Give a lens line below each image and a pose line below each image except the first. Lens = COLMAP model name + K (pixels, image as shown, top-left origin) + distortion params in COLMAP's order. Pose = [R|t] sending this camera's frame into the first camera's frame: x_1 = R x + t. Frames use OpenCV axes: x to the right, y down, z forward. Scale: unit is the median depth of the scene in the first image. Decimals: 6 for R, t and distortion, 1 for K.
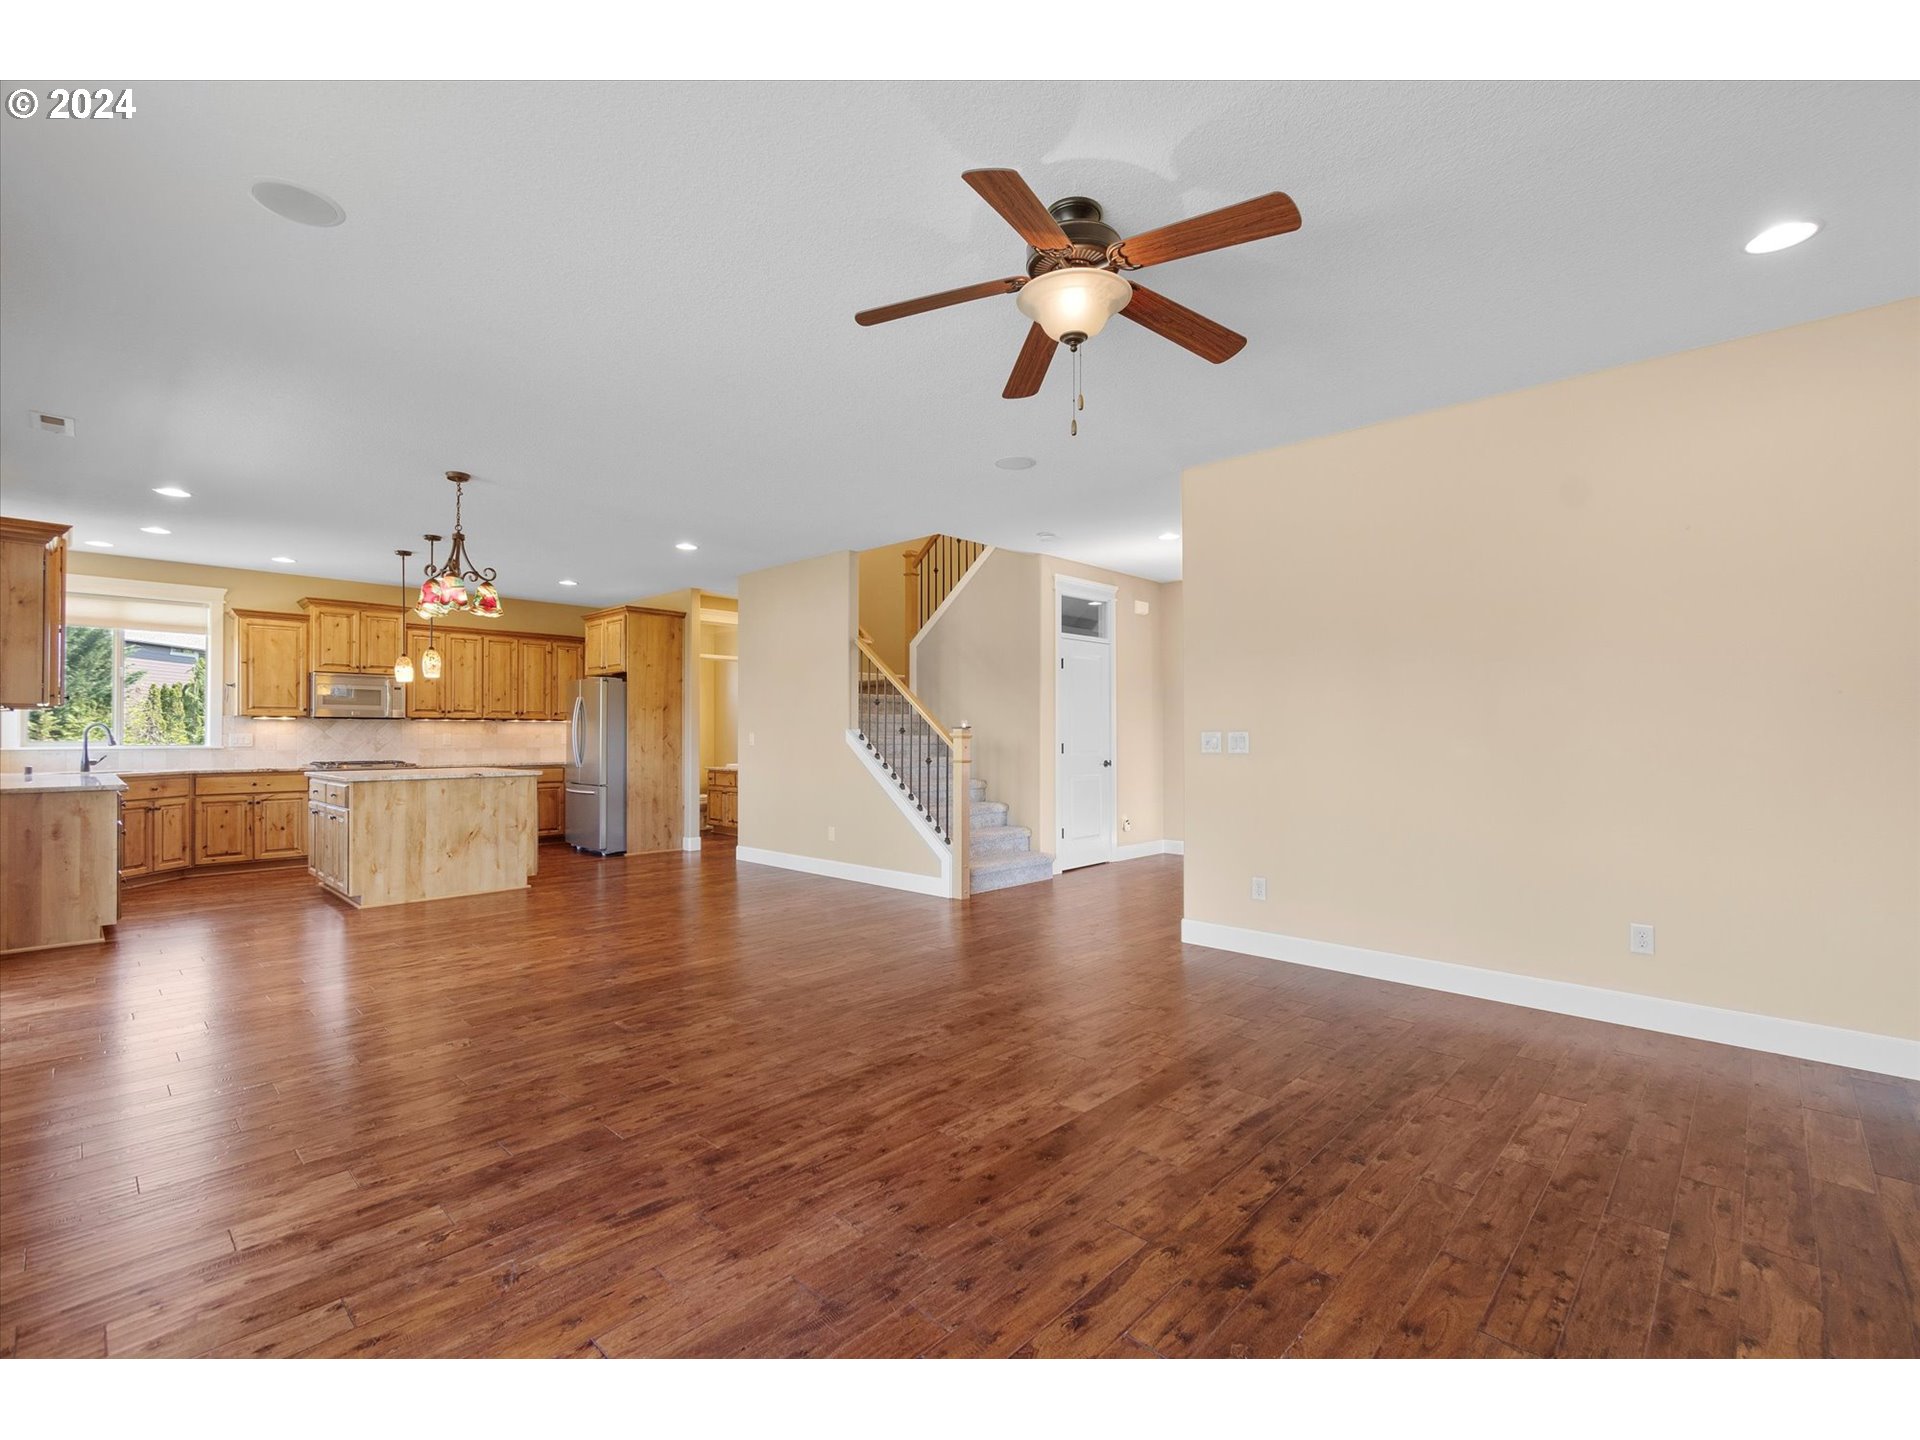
lens RADIAL K [[850.5, 0, 963.4], [0, 850.5, 726.9], [0, 0, 1]] dist [-0.001091, -0.000426]
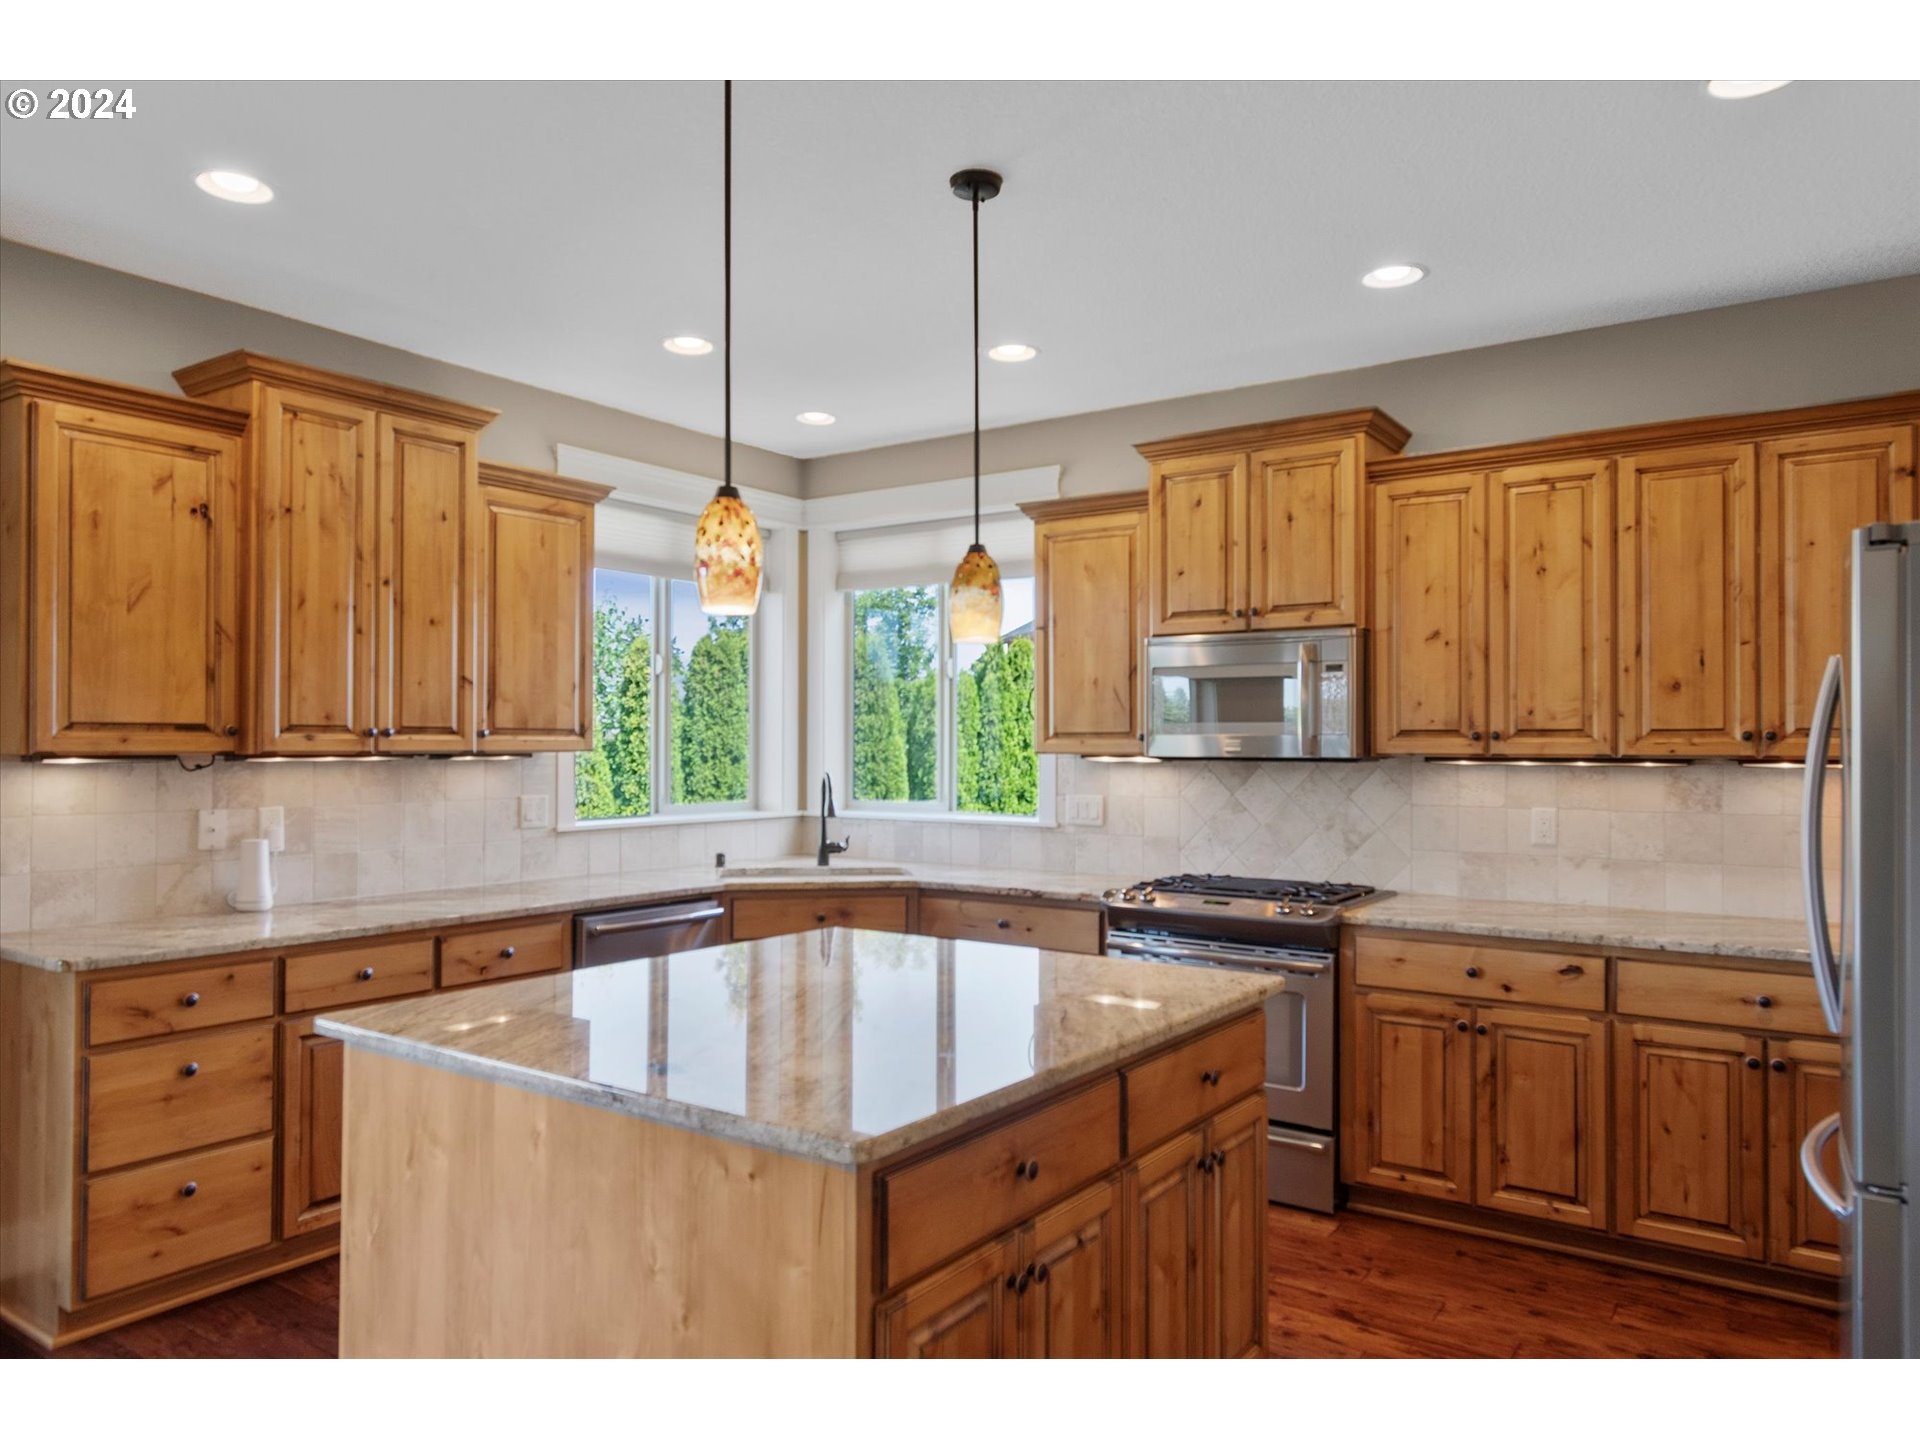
lens RADIAL K [[1275.0, 0, 957.4], [0, 1275.0, 731.9], [0, 0, 1]] dist [0.006006, -0.001983]
pose [[0.150915, -0.009501, -0.988501, -0.360884], [0.006897, 0.999940, -0.008558, -0.030566], [0.988523, -0.005527, 0.150971, 1.374873]]
